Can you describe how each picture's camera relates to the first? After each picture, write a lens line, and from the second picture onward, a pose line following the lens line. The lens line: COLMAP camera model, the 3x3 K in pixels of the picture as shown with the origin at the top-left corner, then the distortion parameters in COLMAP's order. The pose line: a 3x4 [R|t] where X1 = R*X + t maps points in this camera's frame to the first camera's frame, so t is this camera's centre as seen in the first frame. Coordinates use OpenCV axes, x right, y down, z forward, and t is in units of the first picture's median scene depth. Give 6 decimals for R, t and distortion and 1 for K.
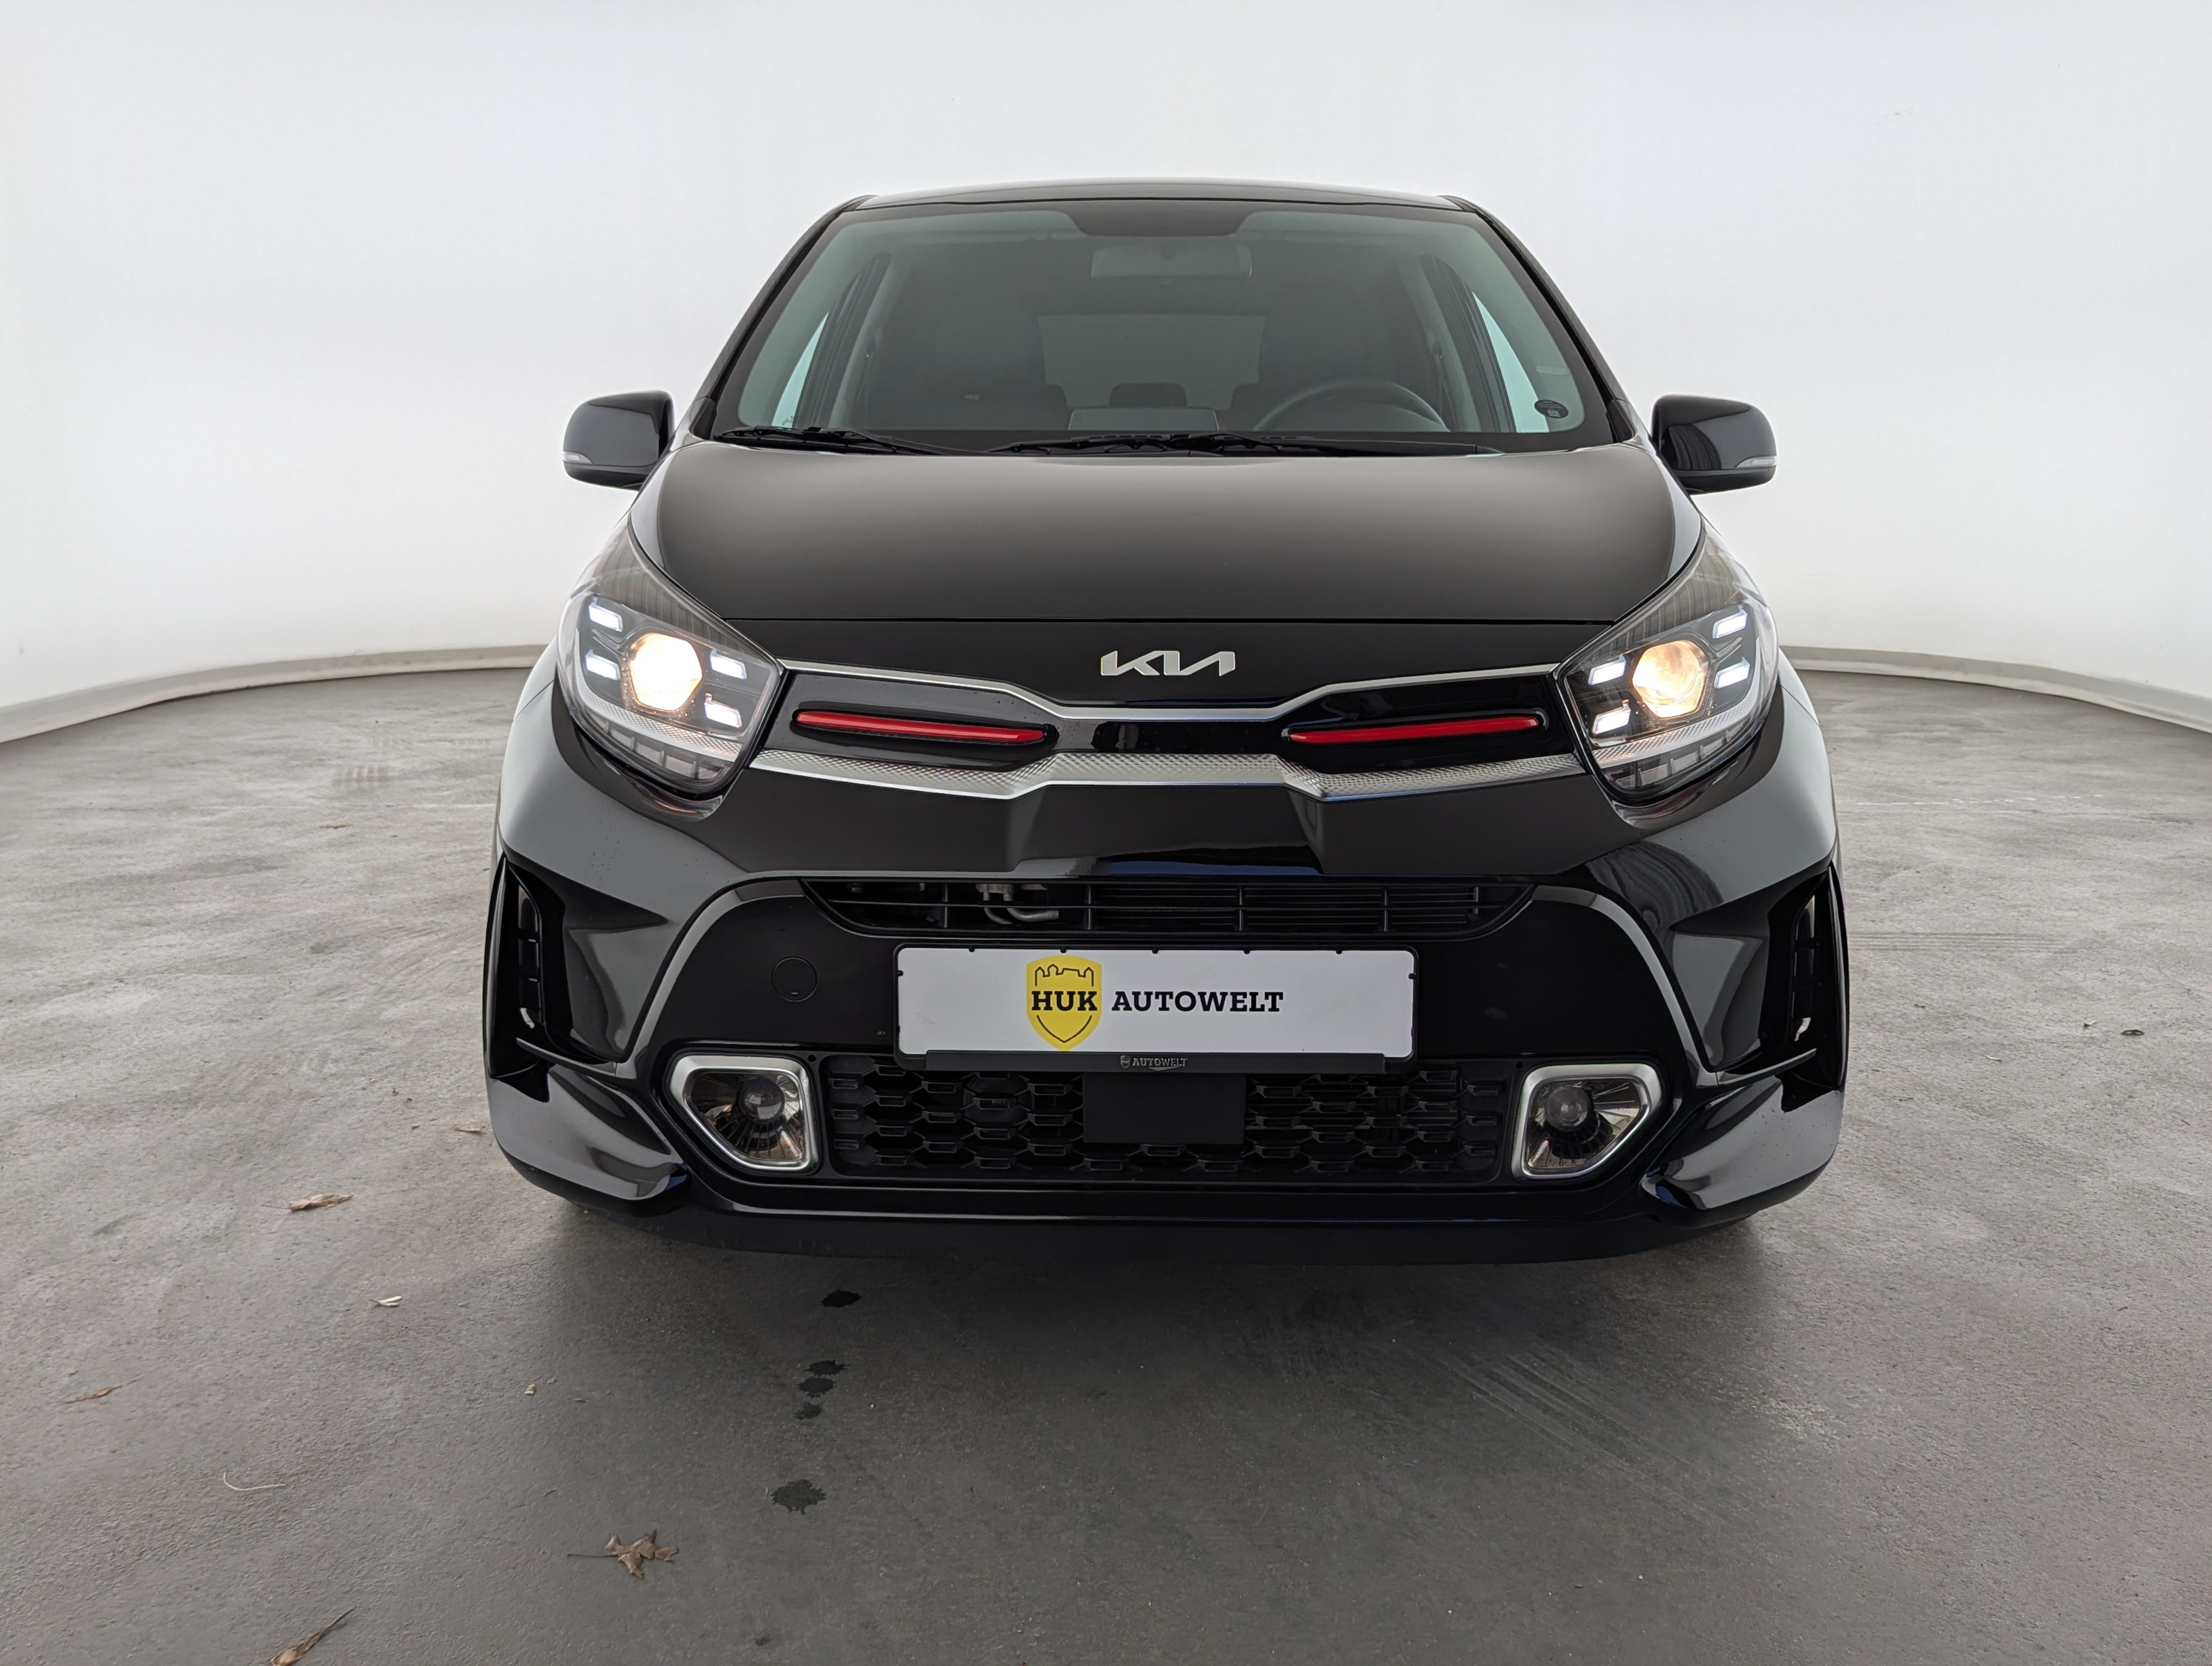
lens RADIAL K [[2059.4, 0, 1109.5], [0, 2059.4, 837.0], [0, 0, 1]] dist [0.026426, 0.000000]
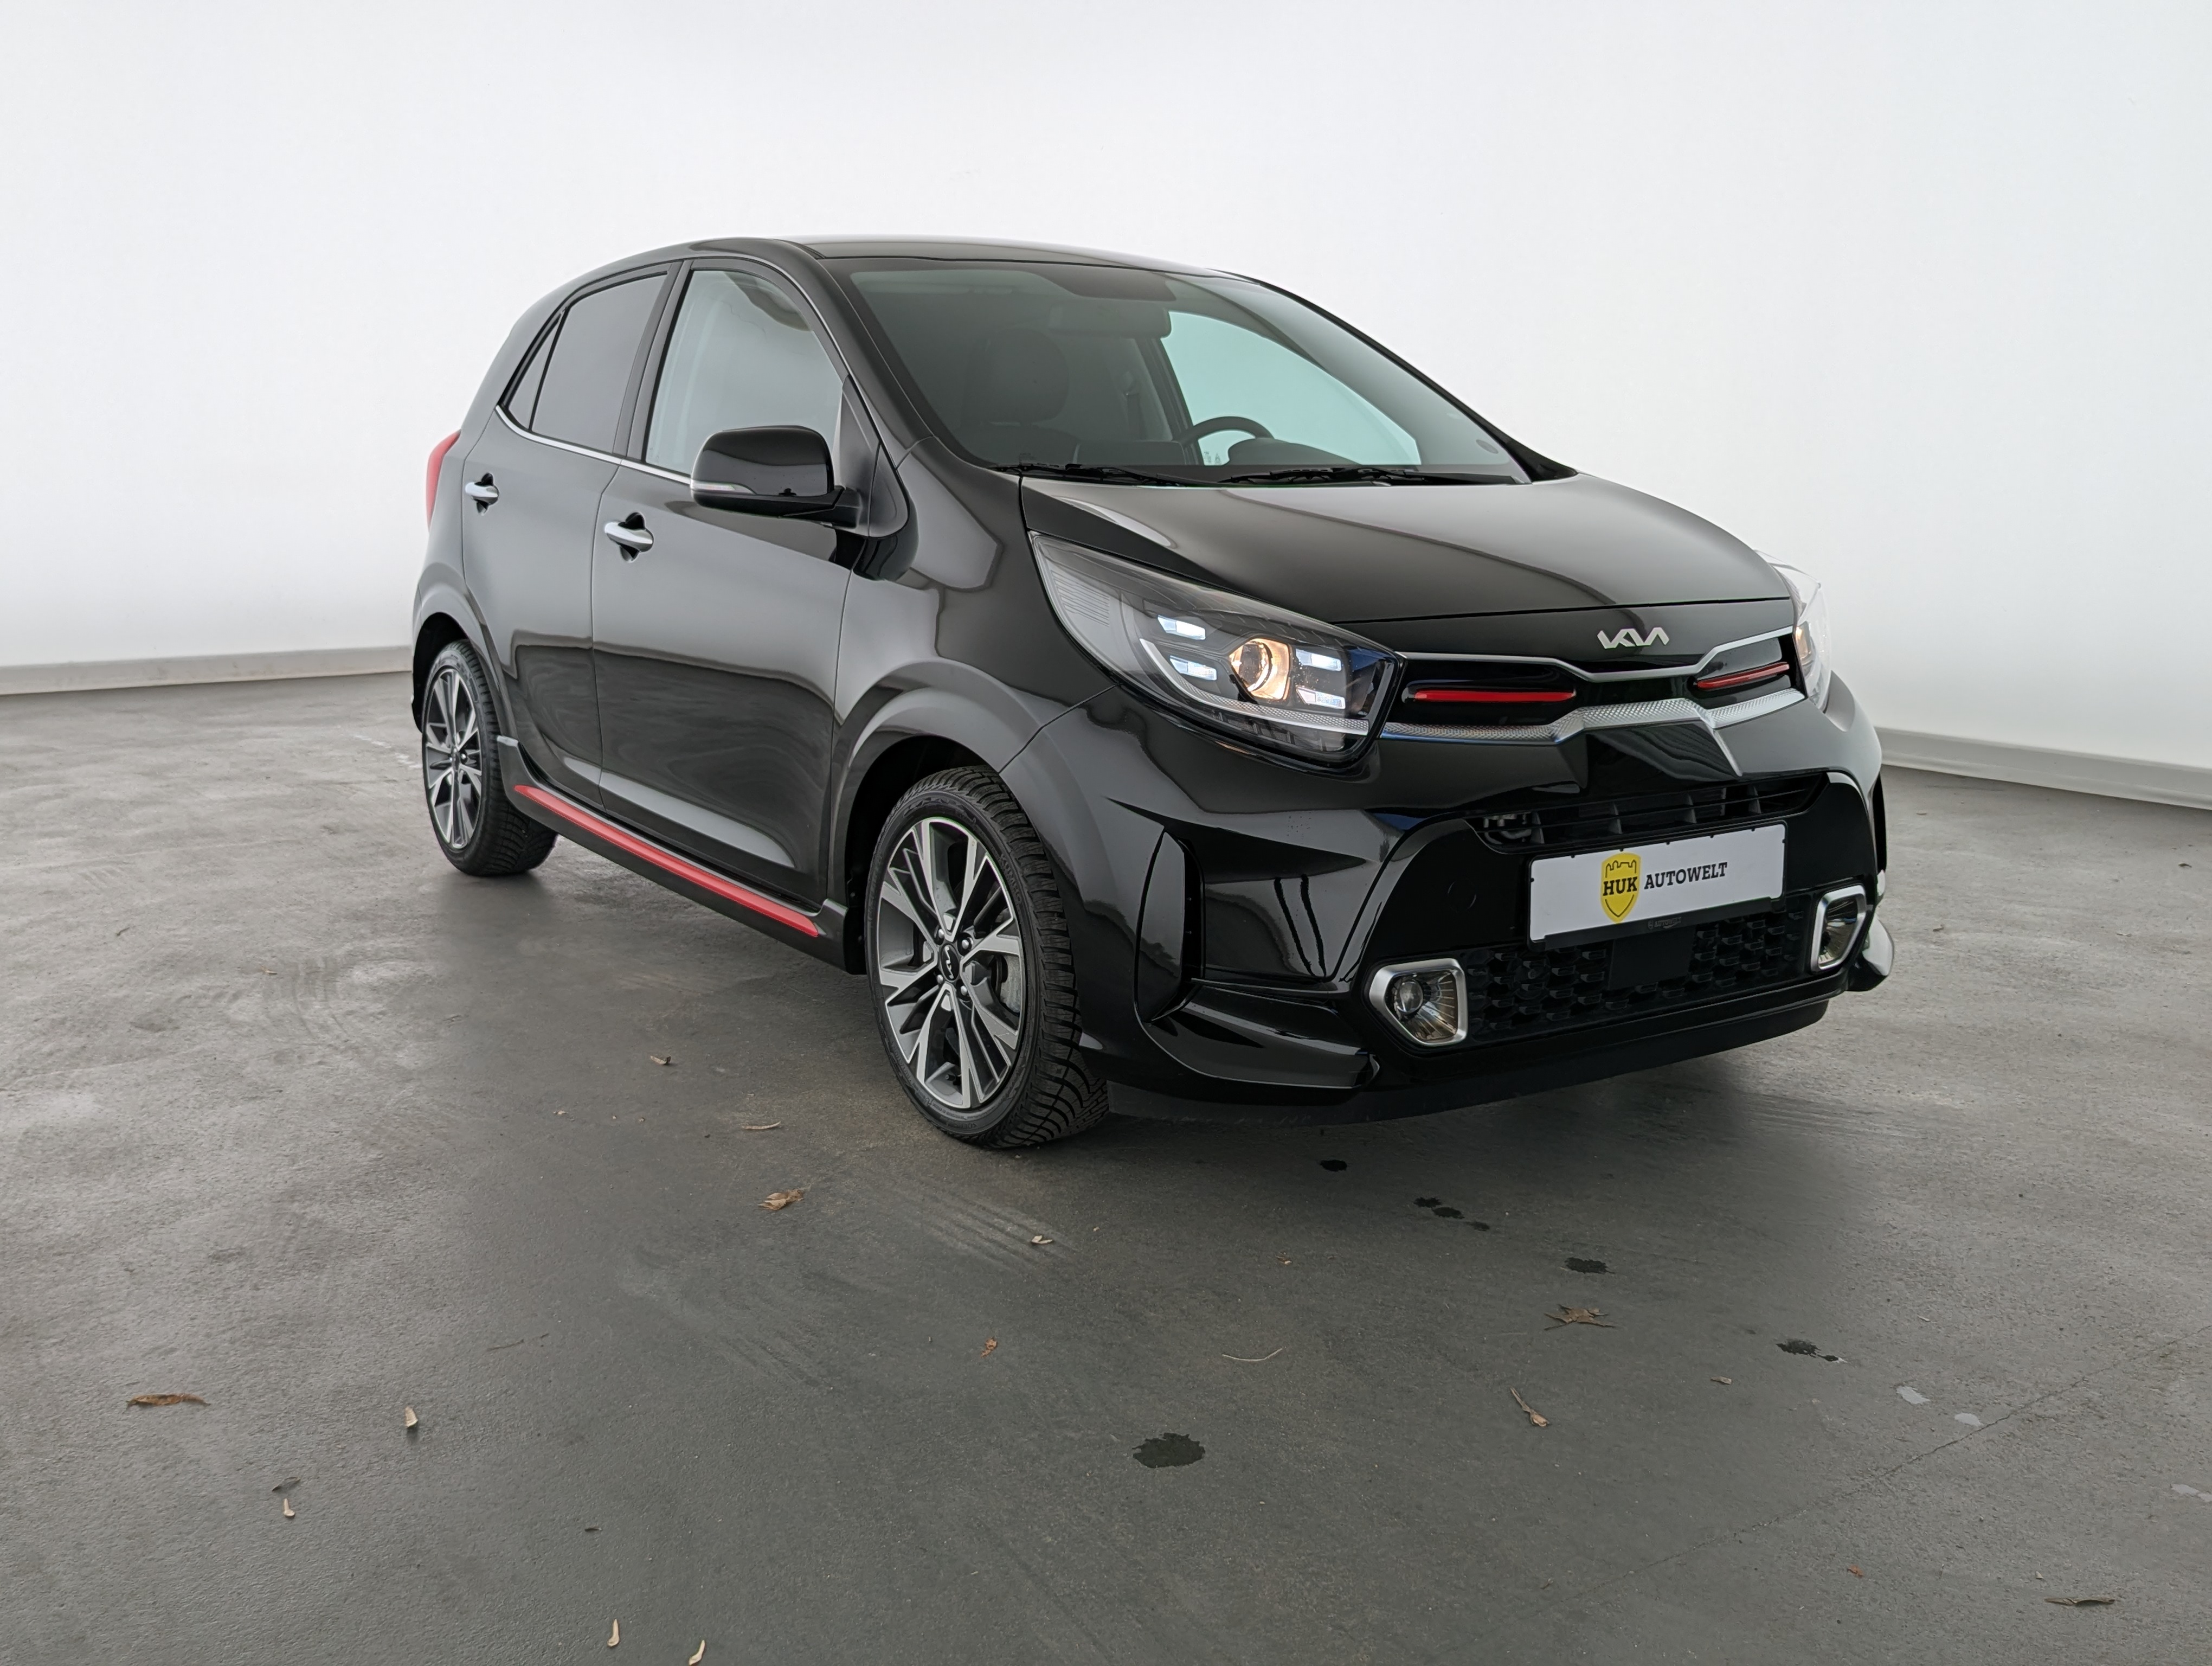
lens RADIAL K [[2059.4, 0, 1101.4], [0, 2059.4, 832.6], [0, 0, 1]] dist [0.026426, 0.000000]
pose [[0.836306, -0.102762, 0.538547, -0.882527], [0.102693, 0.994253, 0.030245, -0.027855], [-0.538560, 0.030011, 0.842053, 0.022490]]
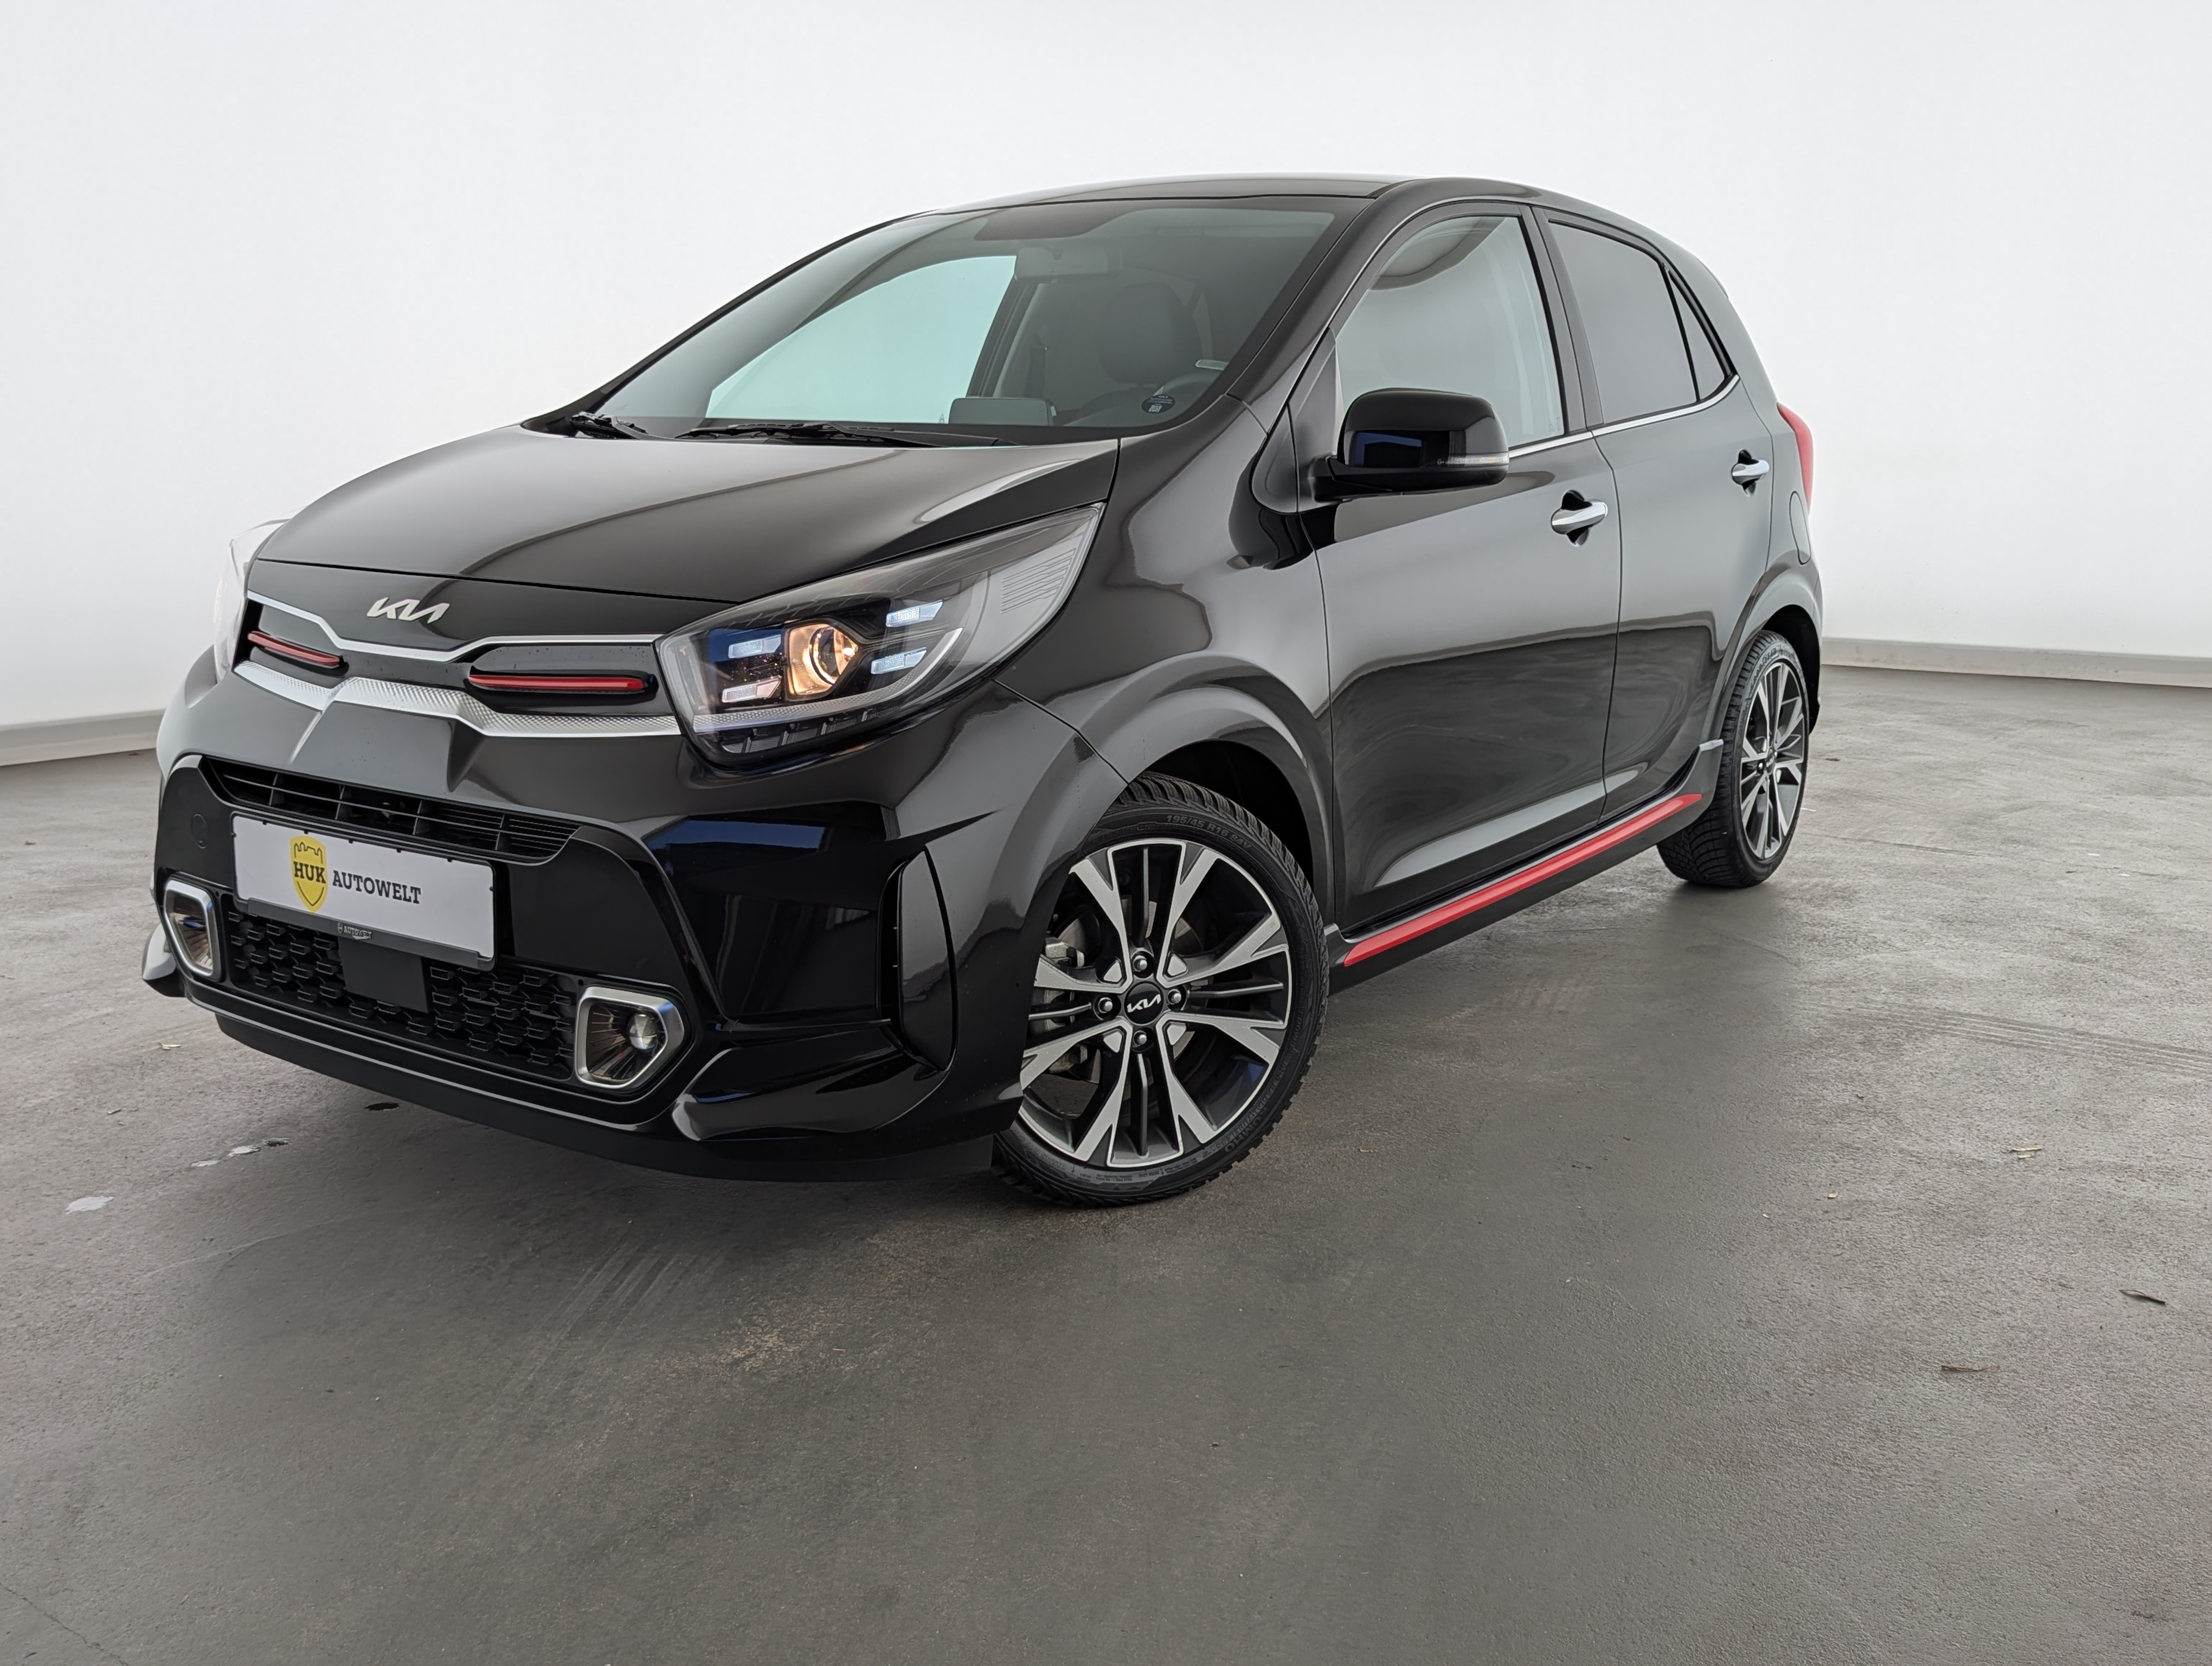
lens RADIAL K [[2059.4, 0, 1217.7], [0, 2059.4, 879.9], [0, 0, 1]] dist [0.026426, 0.000000]
pose [[0.836568, 0.126540, -0.533049, 0.938254], [-0.113096, 0.991891, 0.057971, -0.043769], [0.536063, 0.011789, 0.844096, 0.194900]]
